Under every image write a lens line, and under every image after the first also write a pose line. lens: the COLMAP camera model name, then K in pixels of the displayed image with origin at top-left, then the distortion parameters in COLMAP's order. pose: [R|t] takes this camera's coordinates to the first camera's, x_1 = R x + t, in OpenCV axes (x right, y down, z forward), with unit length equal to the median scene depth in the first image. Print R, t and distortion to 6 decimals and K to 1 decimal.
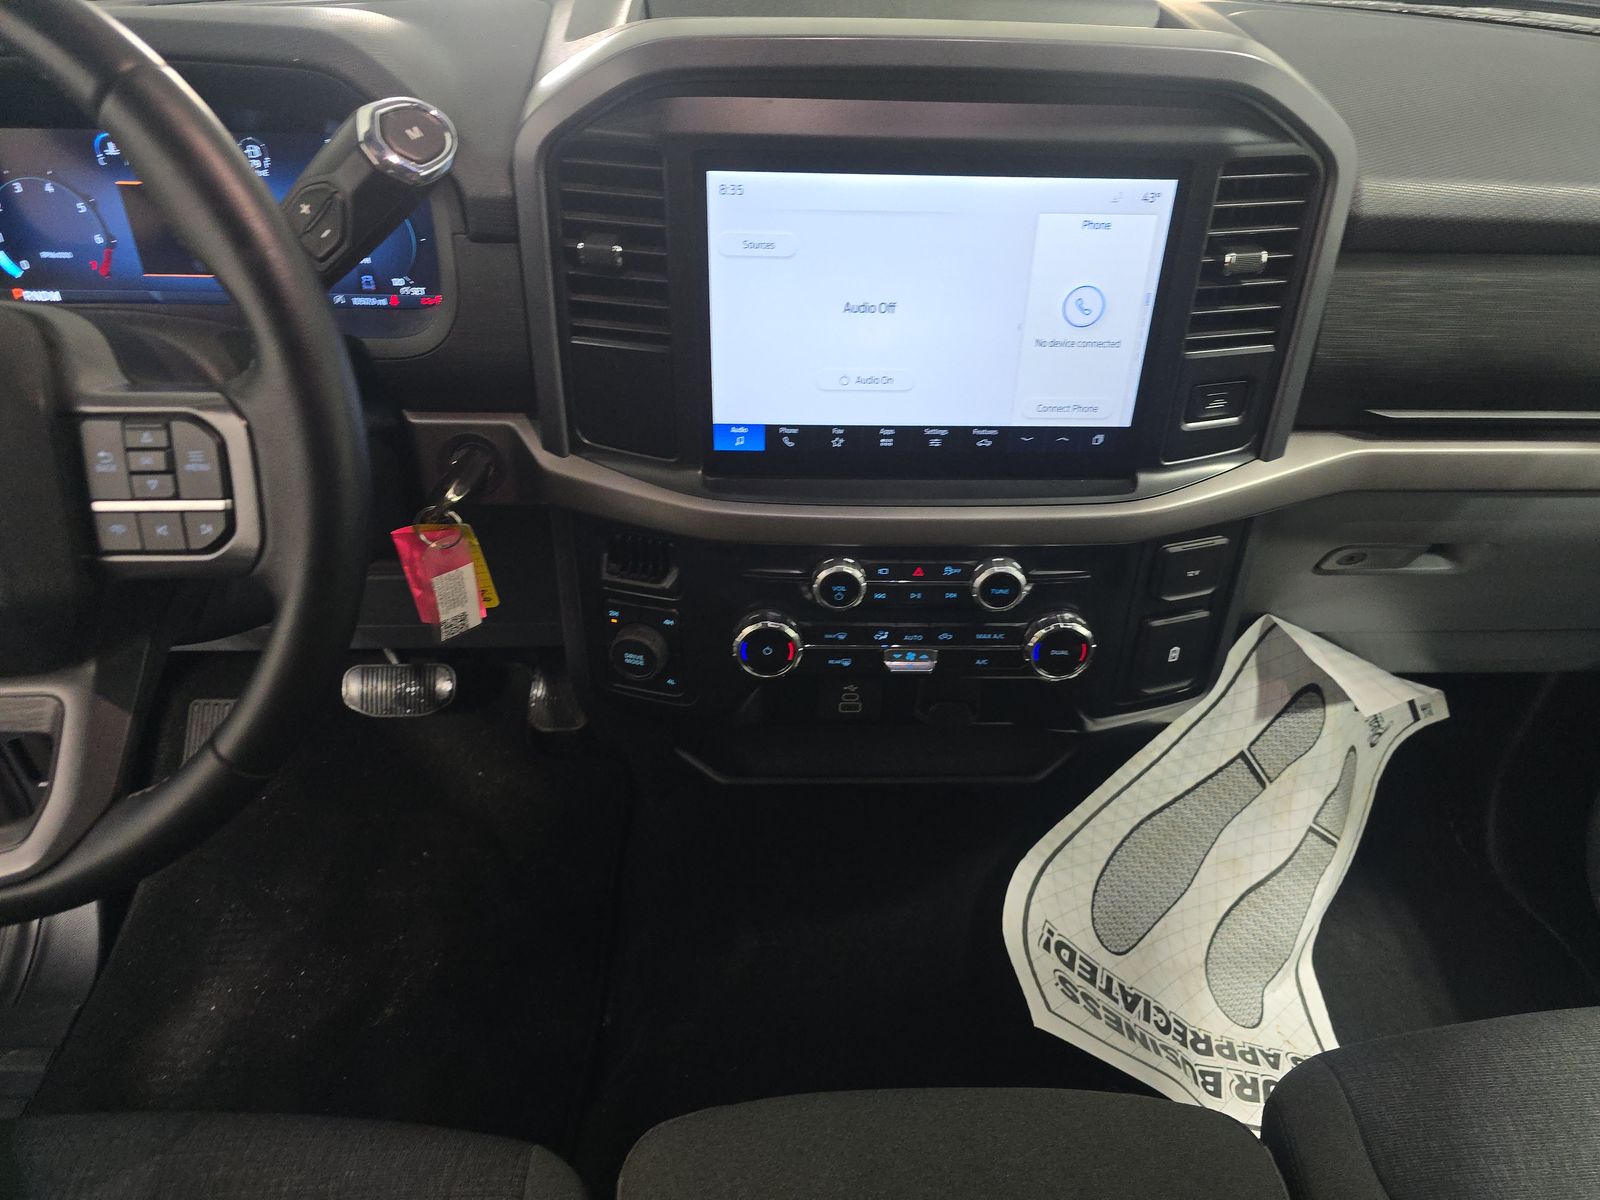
lens RADIAL K [[1054.7, 0, 800.0], [0, 1054.7, 600.0], [0, 0, 1]] dist [0.061212, -0.066595]
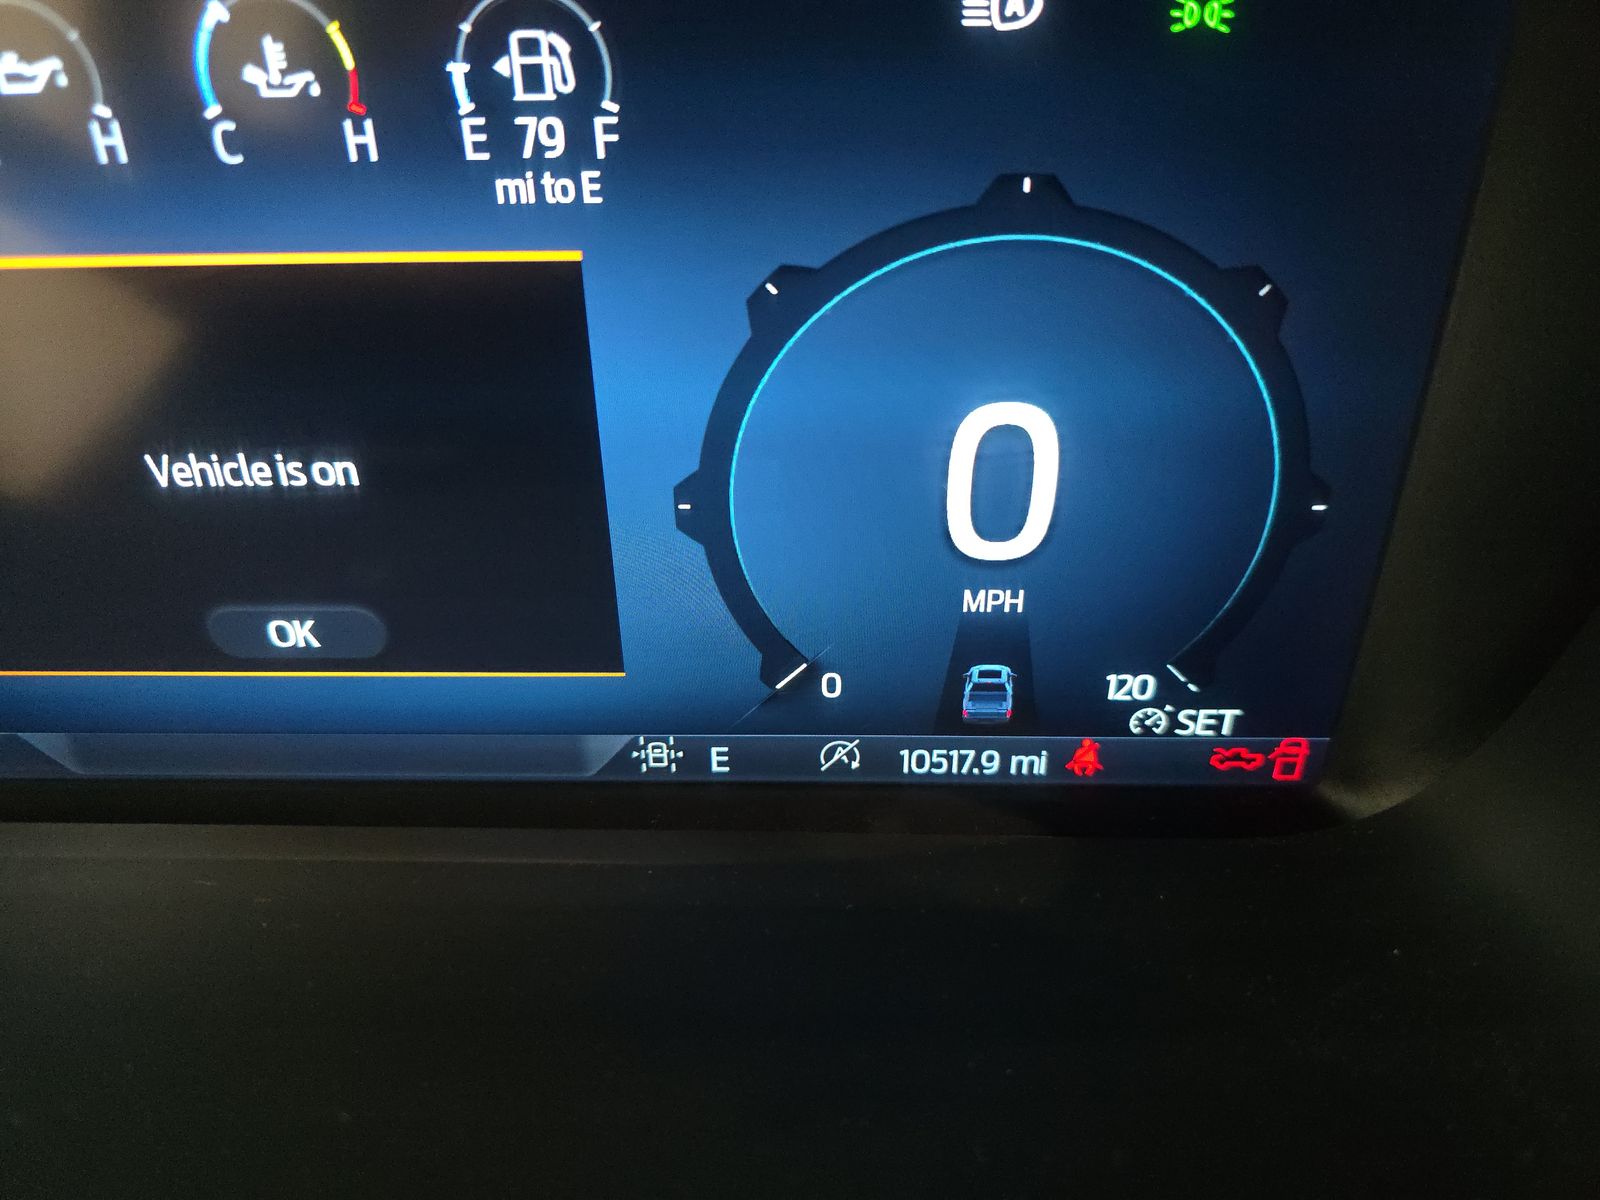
lens RADIAL K [[1086.4, 0, 800.0], [0, 1086.4, 600.0], [0, 0, 1]] dist [-0.002858, -0.004874]
pose [[0.995471, 0.004653, -0.094952, -0.450875], [-0.011540, 0.997330, -0.072107, -0.319872], [0.094363, 0.072876, 0.992867, 0.833615]]
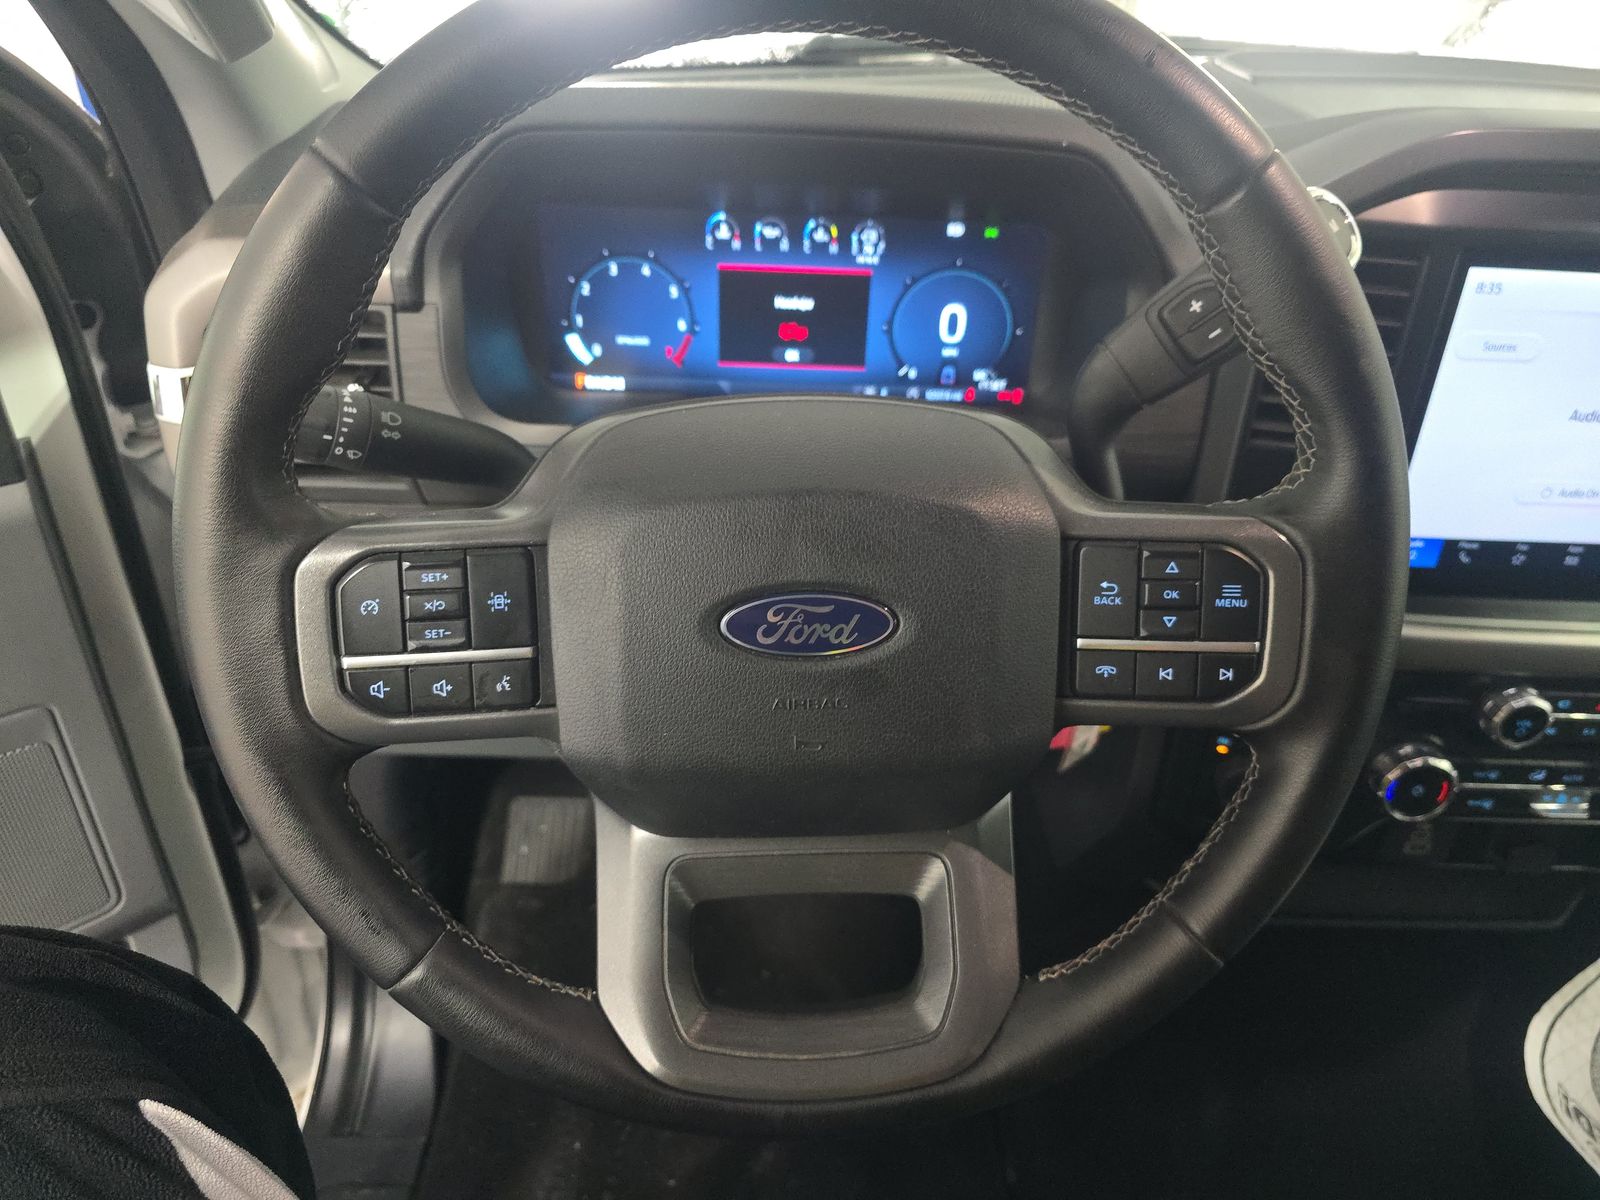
lens RADIAL K [[1086.4, 0, 800.0], [0, 1086.4, 600.0], [0, 0, 1]] dist [-0.002858, -0.004874]
pose [[0.999781, 0.020717, -0.002840, -0.562587], [-0.020869, 0.997107, -0.073085, -0.034498], [0.001317, 0.073129, 0.997322, 0.081039]]
